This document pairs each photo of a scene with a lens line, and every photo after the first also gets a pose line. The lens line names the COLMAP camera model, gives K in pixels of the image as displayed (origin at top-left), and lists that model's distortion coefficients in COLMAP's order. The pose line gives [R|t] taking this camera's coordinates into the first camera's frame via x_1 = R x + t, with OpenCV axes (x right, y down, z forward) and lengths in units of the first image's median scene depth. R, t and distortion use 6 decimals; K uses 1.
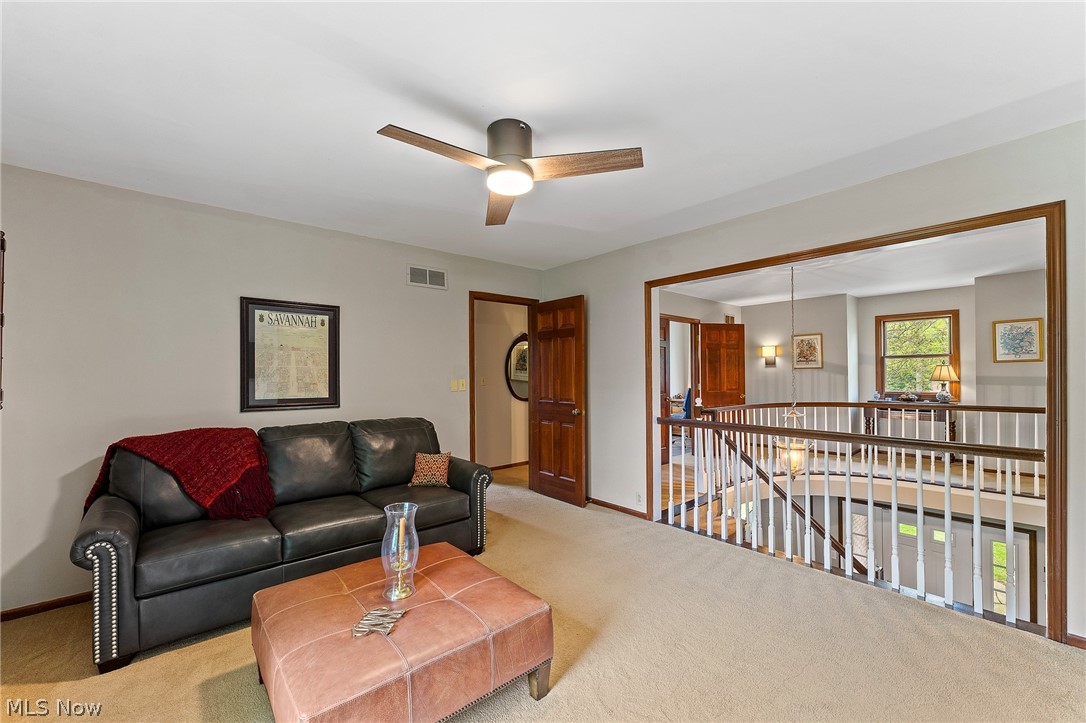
lens RADIAL K [[435.0, 0, 545.0], [0, 435.0, 376.7], [0, 0, 1]] dist [-0.001147, 0.000655]
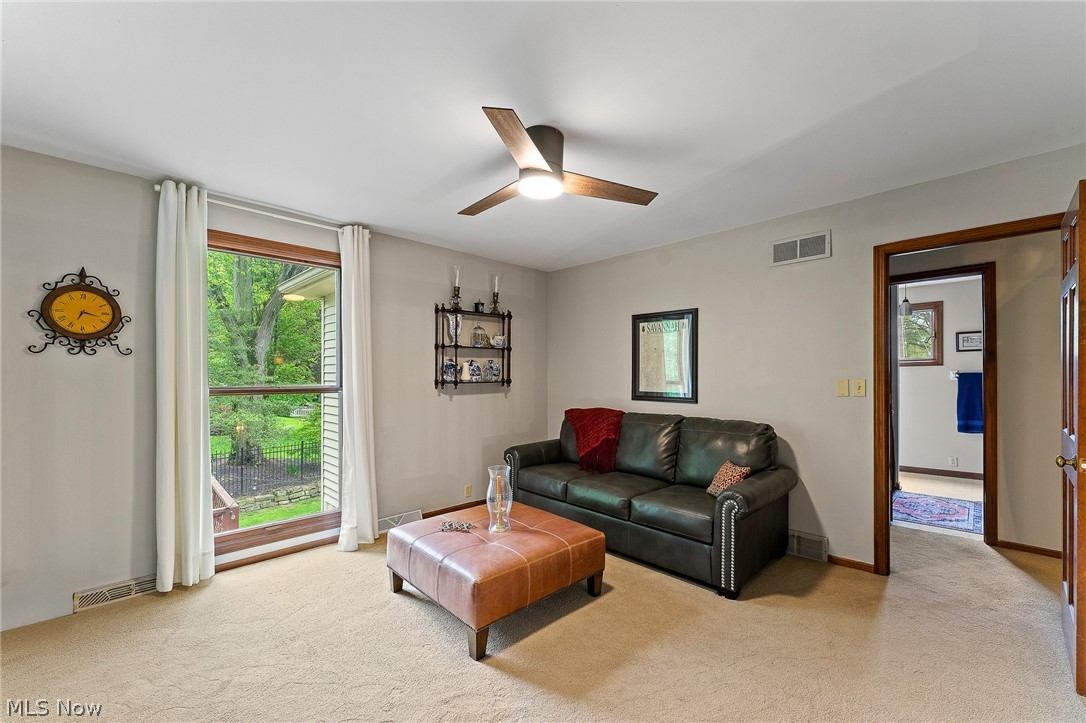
lens RADIAL K [[435.0, 0, 537.9], [0, 435.0, 371.1], [0, 0, 1]] dist [-0.001147, 0.000655]
pose [[0.050001, -0.009874, -0.998700, 0.506882], [-0.010281, 0.999893, -0.010401, 0.006431], [0.998696, 0.010788, 0.049894, 0.498025]]
